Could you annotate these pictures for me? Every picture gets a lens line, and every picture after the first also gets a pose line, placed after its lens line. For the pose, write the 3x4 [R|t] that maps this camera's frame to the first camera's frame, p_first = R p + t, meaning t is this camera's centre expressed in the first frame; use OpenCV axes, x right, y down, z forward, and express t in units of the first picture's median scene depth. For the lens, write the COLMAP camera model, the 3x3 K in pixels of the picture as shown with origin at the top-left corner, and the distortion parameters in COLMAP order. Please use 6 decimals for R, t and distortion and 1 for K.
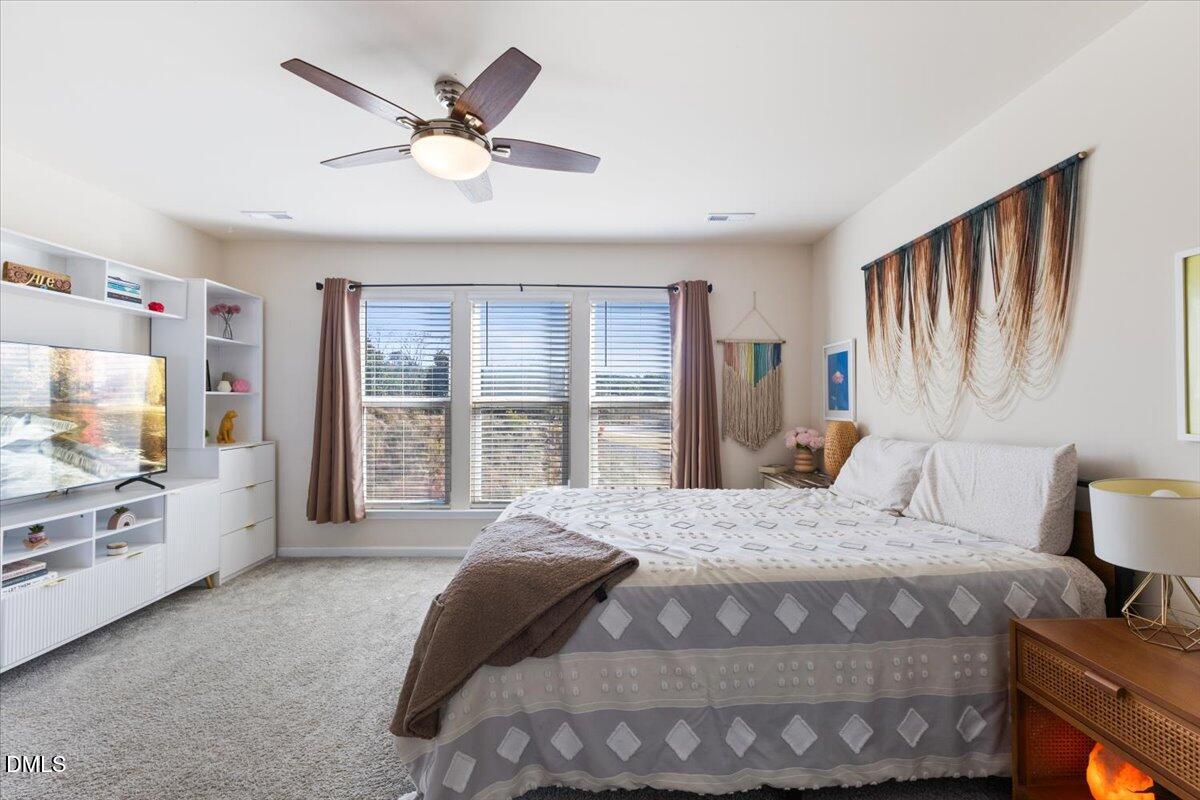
lens RADIAL K [[515.8, 0, 592.7], [0, 515.8, 394.0], [0, 0, 1]] dist [0.011662, 0.000207]
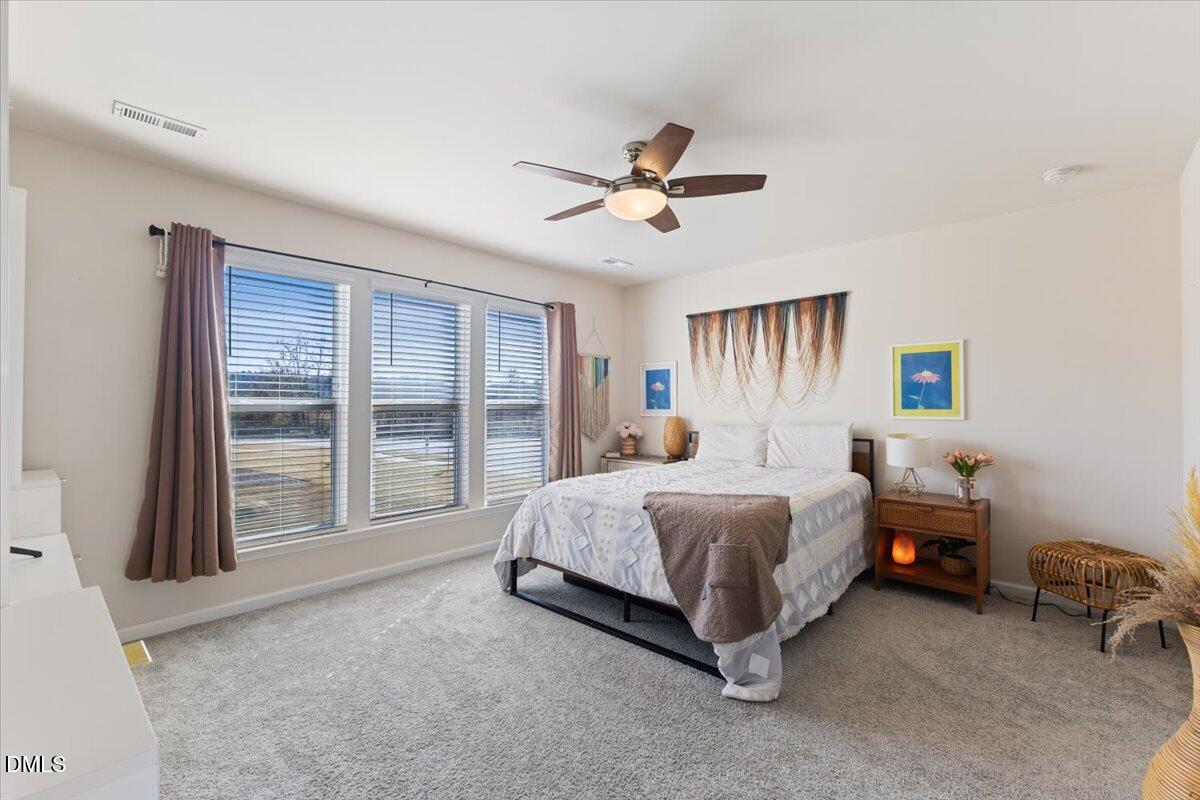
lens RADIAL K [[521.3, 0, 599.9], [0, 521.3, 398.5], [0, 0, 1]] dist [0.001462, -0.000238]
pose [[0.676324, 0.005164, 0.736587, -0.738463], [-0.010052, 0.999947, 0.002219, -0.000603], [-0.736536, -0.008905, 0.676340, 0.140480]]
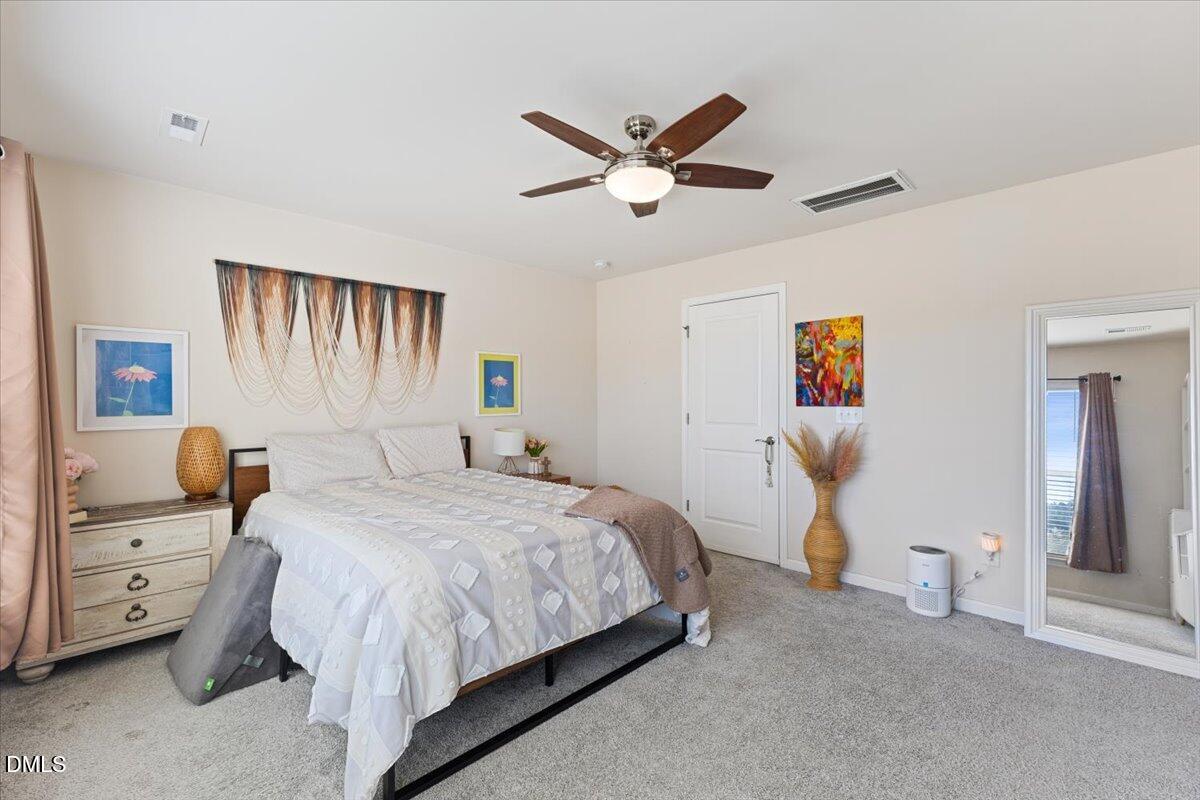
lens RADIAL K [[521.3, 0, 599.9], [0, 521.3, 398.5], [0, 0, 1]] dist [0.001462, -0.000238]
pose [[-0.702017, 0.007469, 0.712122, -0.593995], [-0.006209, 0.999843, -0.016607, 0.014385], [-0.712134, -0.016080, -0.701860, 1.097838]]
